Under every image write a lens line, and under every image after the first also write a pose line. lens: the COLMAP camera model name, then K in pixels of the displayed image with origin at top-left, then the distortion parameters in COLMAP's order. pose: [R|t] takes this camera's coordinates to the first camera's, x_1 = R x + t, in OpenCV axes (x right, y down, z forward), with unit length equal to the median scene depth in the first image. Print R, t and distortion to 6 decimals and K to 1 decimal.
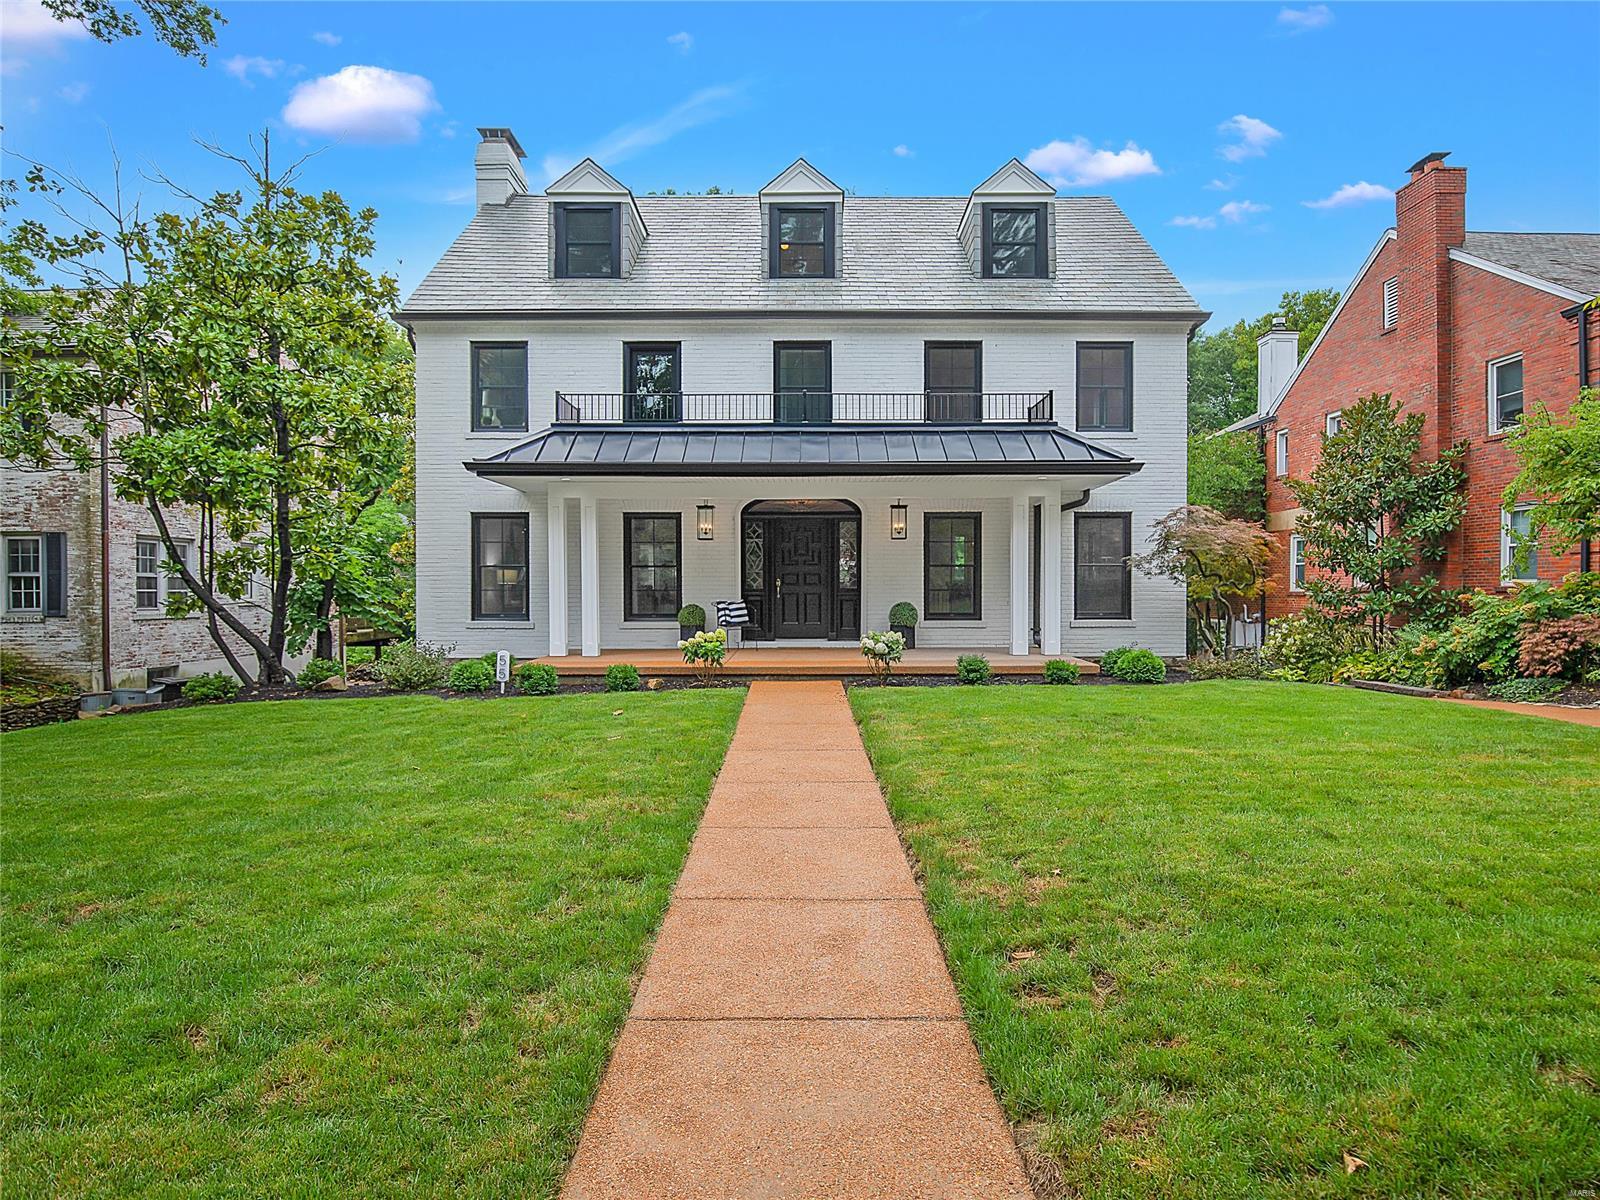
lens RADIAL K [[892.0, 0, 800.0], [0, 892.0, 600.0], [0, 0, 1]] dist [-0.019759, 0.000013]
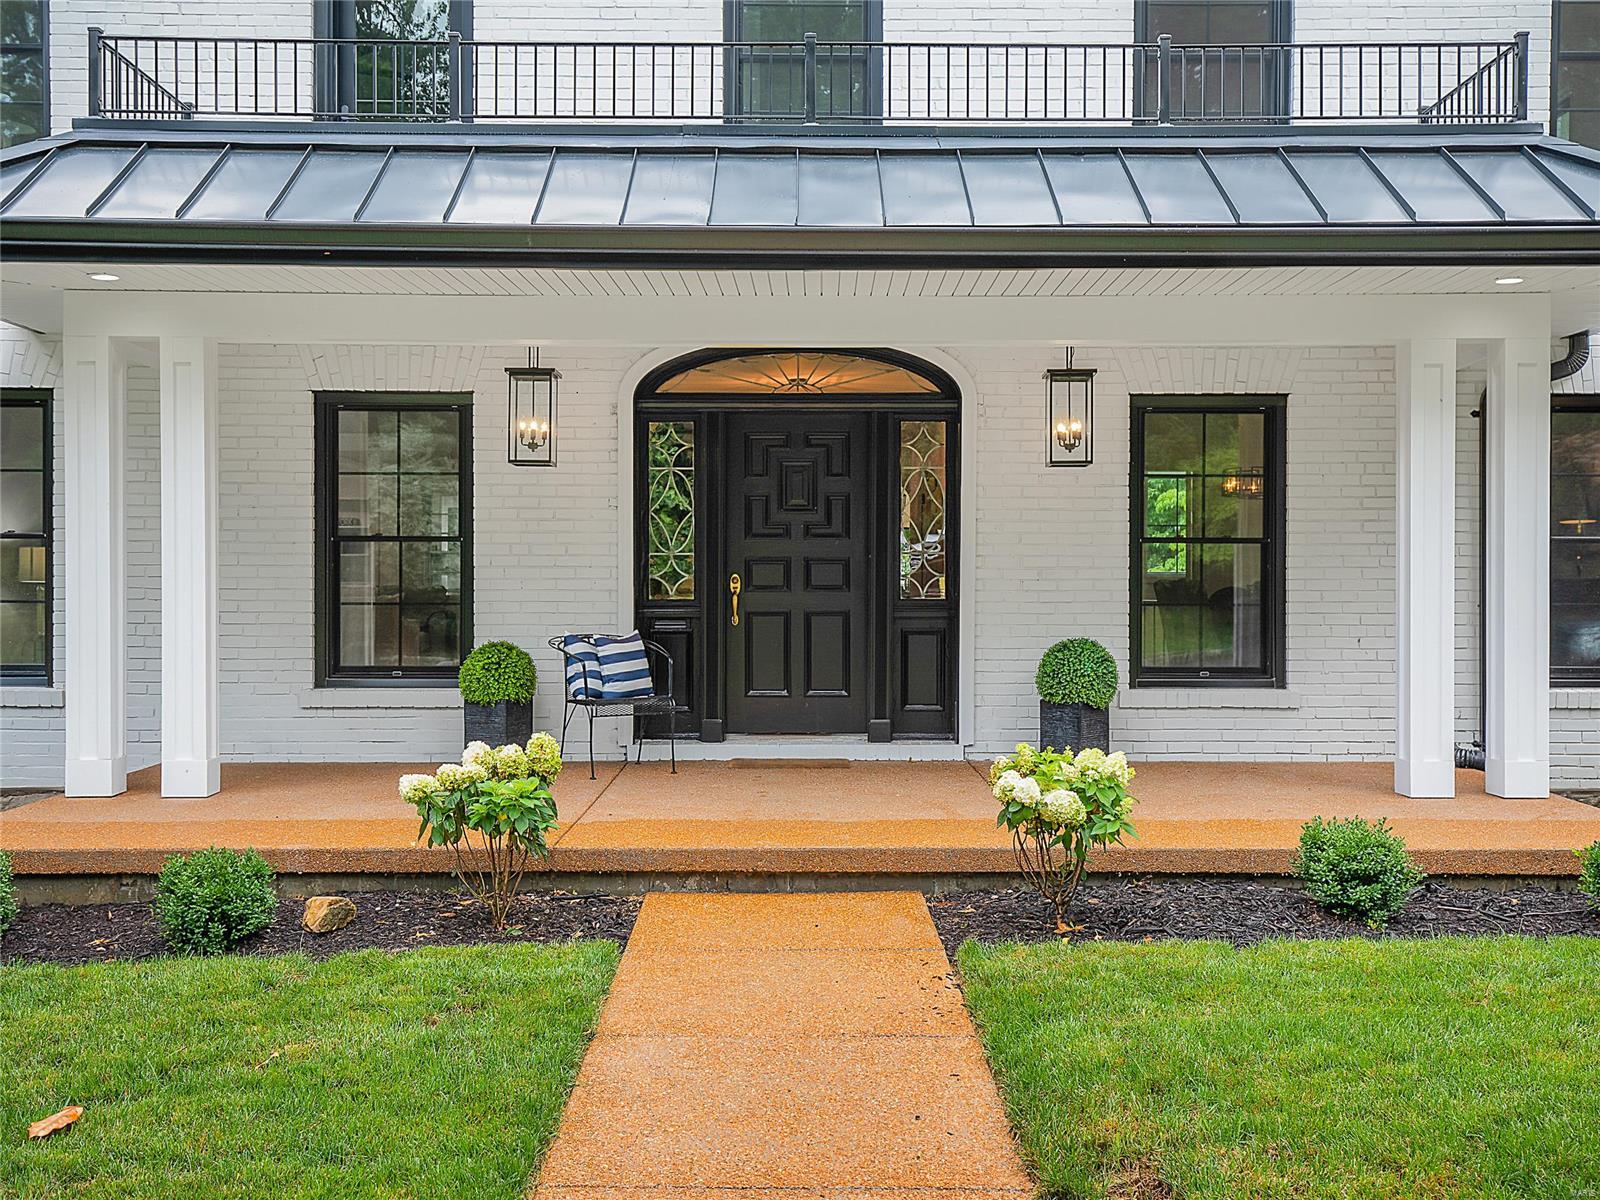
lens RADIAL K [[1568.4, 0, 799.2], [0, 1568.4, 602.0], [0, 0, 1]] dist [0.010094, 0.003557]
pose [[0.999969, 0.003972, 0.006821, -0.002192], [-0.003948, 0.999986, -0.003524, -0.010076], [-0.006834, 0.003497, 0.999971, 0.362326]]
